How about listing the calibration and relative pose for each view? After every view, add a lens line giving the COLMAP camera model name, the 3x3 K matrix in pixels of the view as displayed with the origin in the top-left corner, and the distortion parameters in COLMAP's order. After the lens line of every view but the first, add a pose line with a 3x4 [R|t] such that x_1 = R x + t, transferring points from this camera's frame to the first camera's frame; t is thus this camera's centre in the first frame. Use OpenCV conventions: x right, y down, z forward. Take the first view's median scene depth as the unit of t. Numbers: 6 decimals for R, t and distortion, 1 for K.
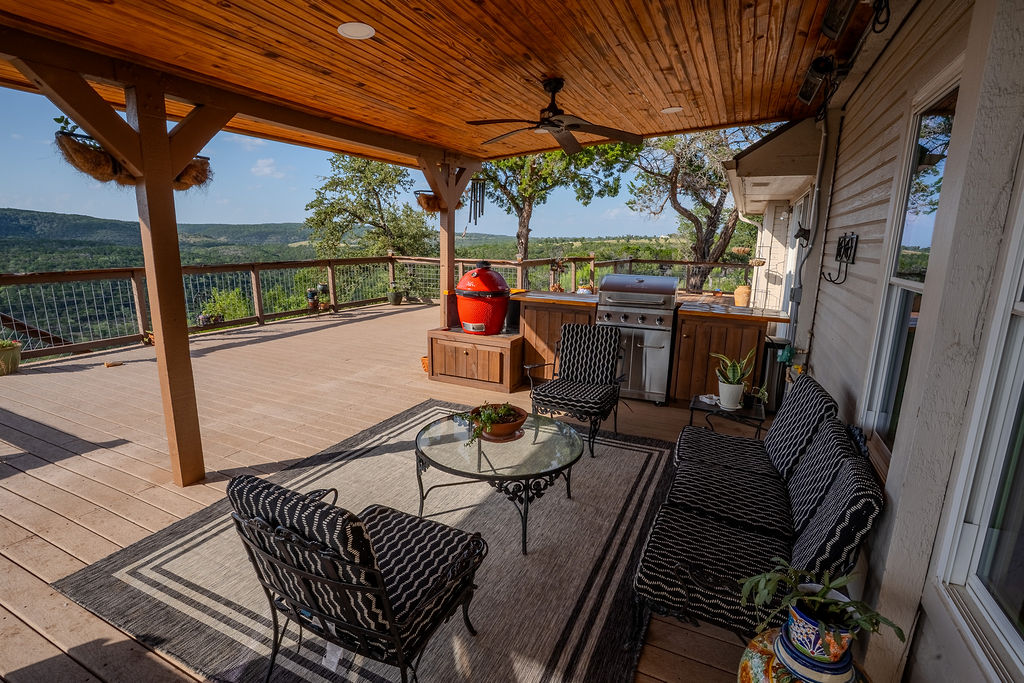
lens RADIAL K [[498.3, 0, 506.0], [0, 498.3, 343.4], [0, 0, 1]] dist [-0.066253, 0.026544]
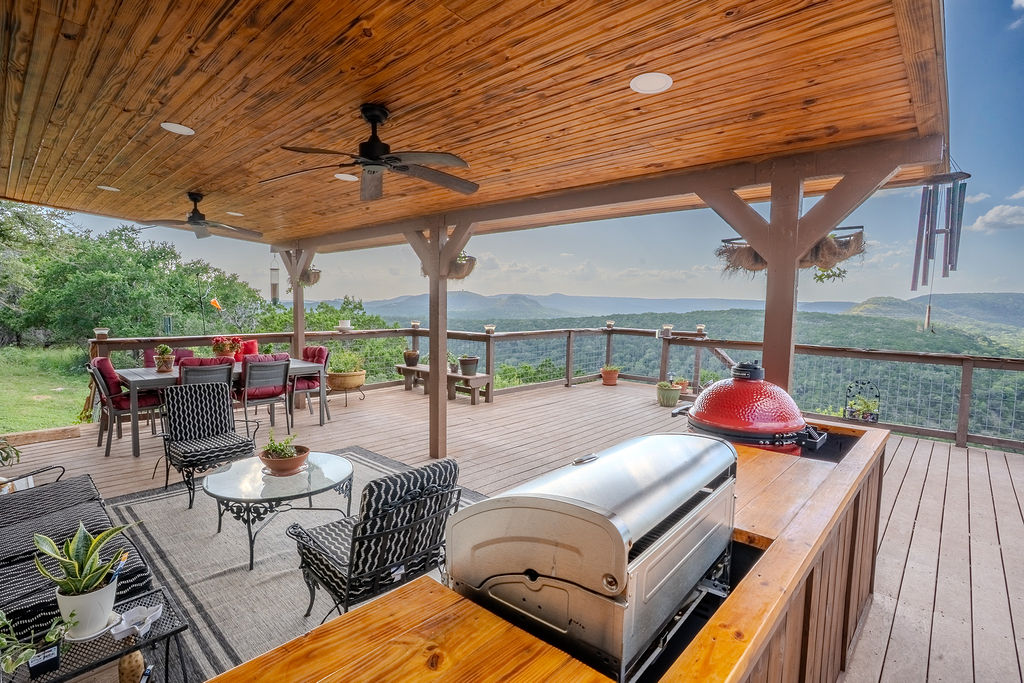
lens RADIAL K [[498.3, 0, 506.0], [0, 498.3, 343.4], [0, 0, 1]] dist [-0.066253, 0.026544]
pose [[-0.296127, 0.038983, -0.954353, 0.553118], [-0.230164, 0.966811, 0.110910, -0.207920], [0.927002, 0.252501, -0.277327, 1.037586]]
